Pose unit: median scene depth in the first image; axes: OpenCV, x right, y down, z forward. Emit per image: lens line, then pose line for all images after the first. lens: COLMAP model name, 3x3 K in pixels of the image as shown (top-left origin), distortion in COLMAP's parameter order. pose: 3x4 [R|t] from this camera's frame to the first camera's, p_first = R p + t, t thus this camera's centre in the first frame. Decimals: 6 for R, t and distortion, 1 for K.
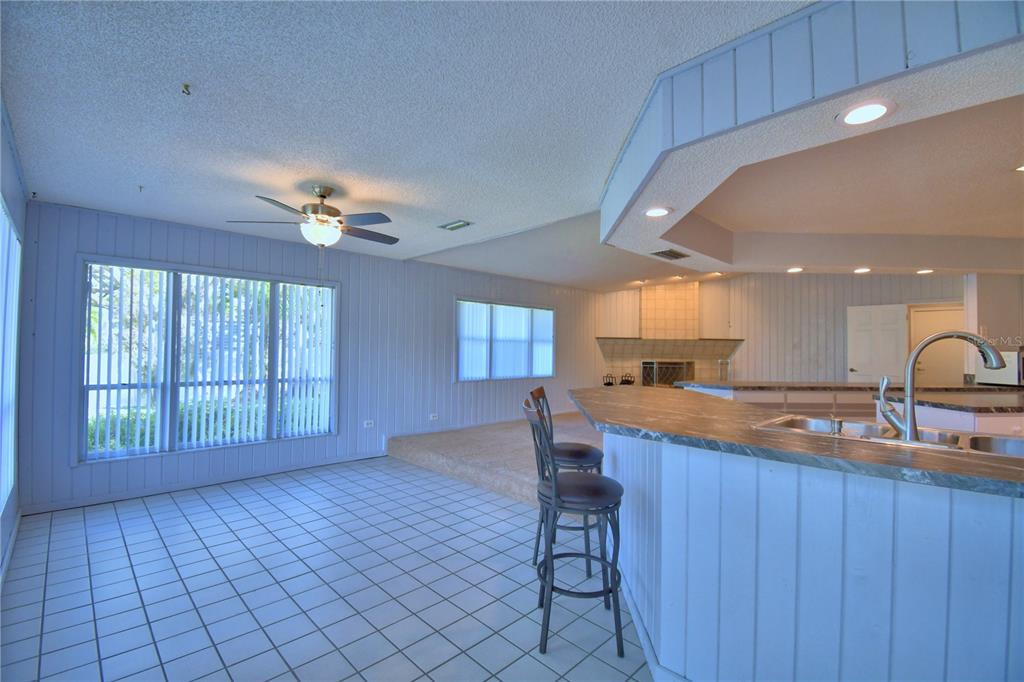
lens RADIAL K [[452.8, 0, 515.5], [0, 452.8, 341.4], [0, 0, 1]] dist [0.001162, -0.000033]
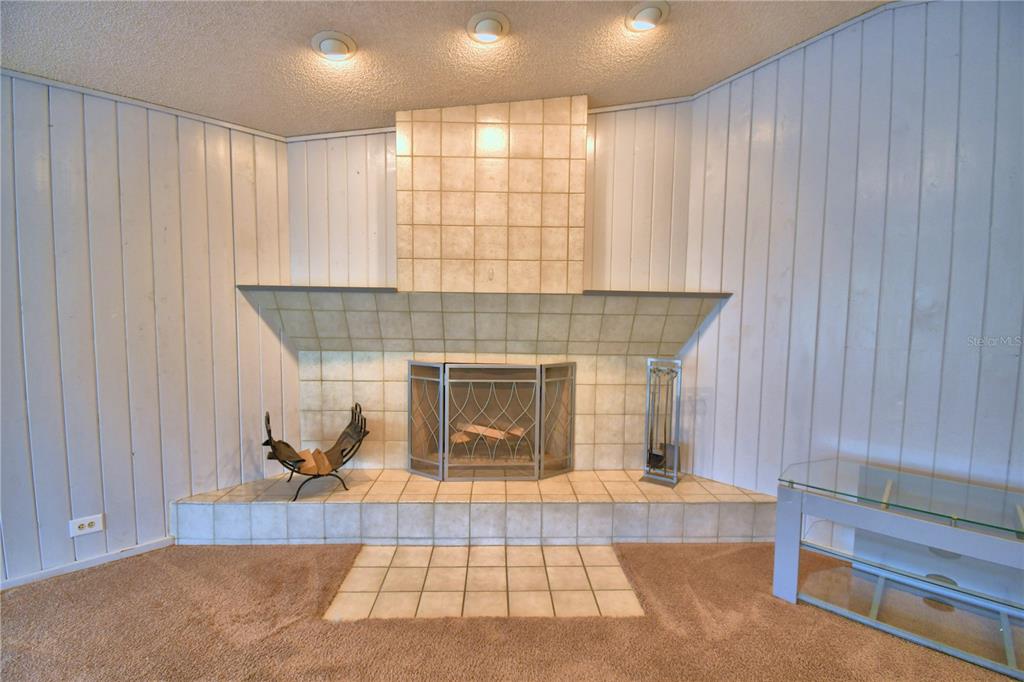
lens RADIAL K [[452.8, 0, 515.5], [0, 452.8, 341.4], [0, 0, 1]] dist [0.001162, -0.000033]
pose [[0.999363, -0.002766, 0.035579, 0.345976], [-0.000724, 0.995214, 0.097717, -0.002038], [-0.035679, -0.097680, 0.994578, 0.690742]]
